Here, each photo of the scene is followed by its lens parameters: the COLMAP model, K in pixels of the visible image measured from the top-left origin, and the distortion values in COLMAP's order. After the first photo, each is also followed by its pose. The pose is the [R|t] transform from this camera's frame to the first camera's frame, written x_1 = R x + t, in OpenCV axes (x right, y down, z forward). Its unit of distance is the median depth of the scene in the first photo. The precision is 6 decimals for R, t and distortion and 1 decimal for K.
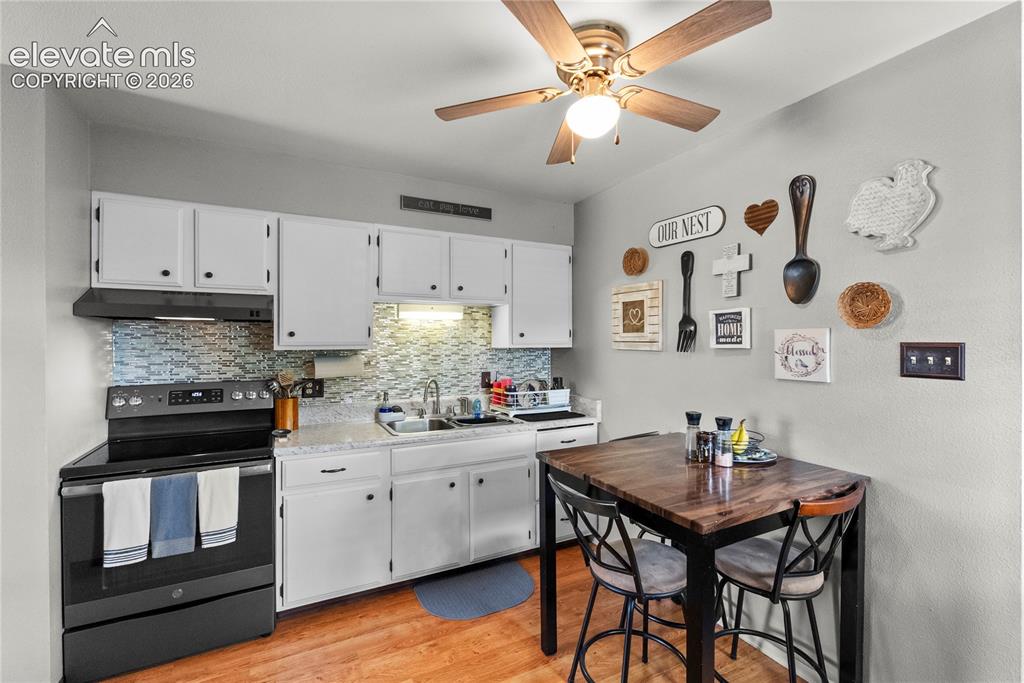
lens RADIAL K [[455.3, 0, 517.1], [0, 455.3, 340.1], [0, 0, 1]] dist [-0.009228, -0.001996]
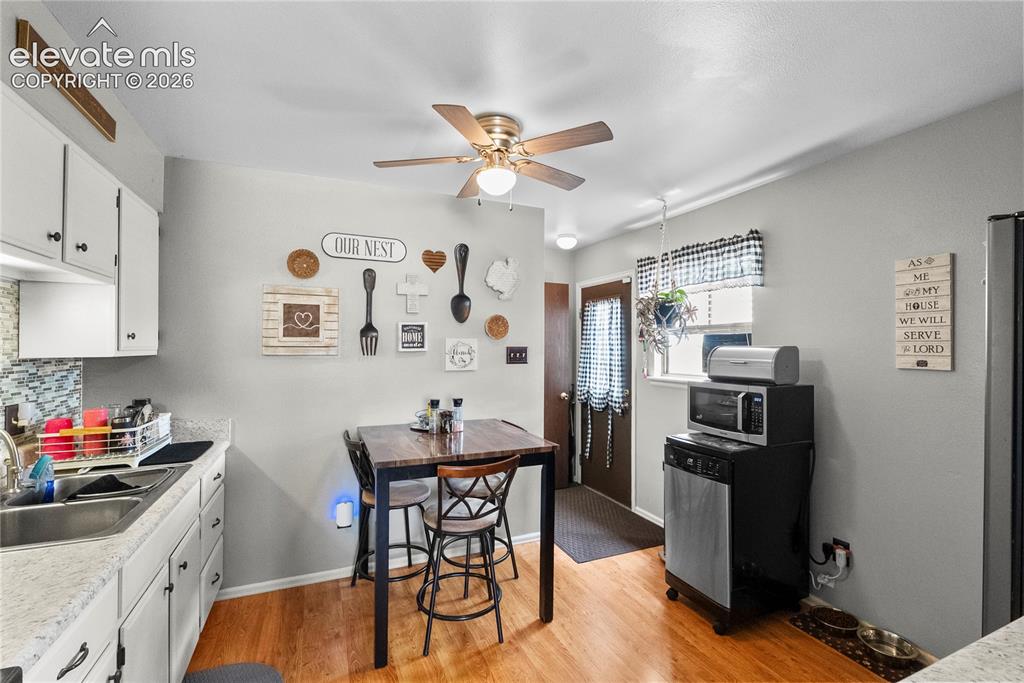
lens RADIAL K [[455.3, 0, 518.5], [0, 455.3, 343.5], [0, 0, 1]] dist [-0.009228, -0.001996]
pose [[0.050910, 0.007147, 0.998678, -0.831693], [-0.001736, 0.999974, -0.007068, 0.003745], [-0.998702, -0.001374, 0.050921, 0.604309]]
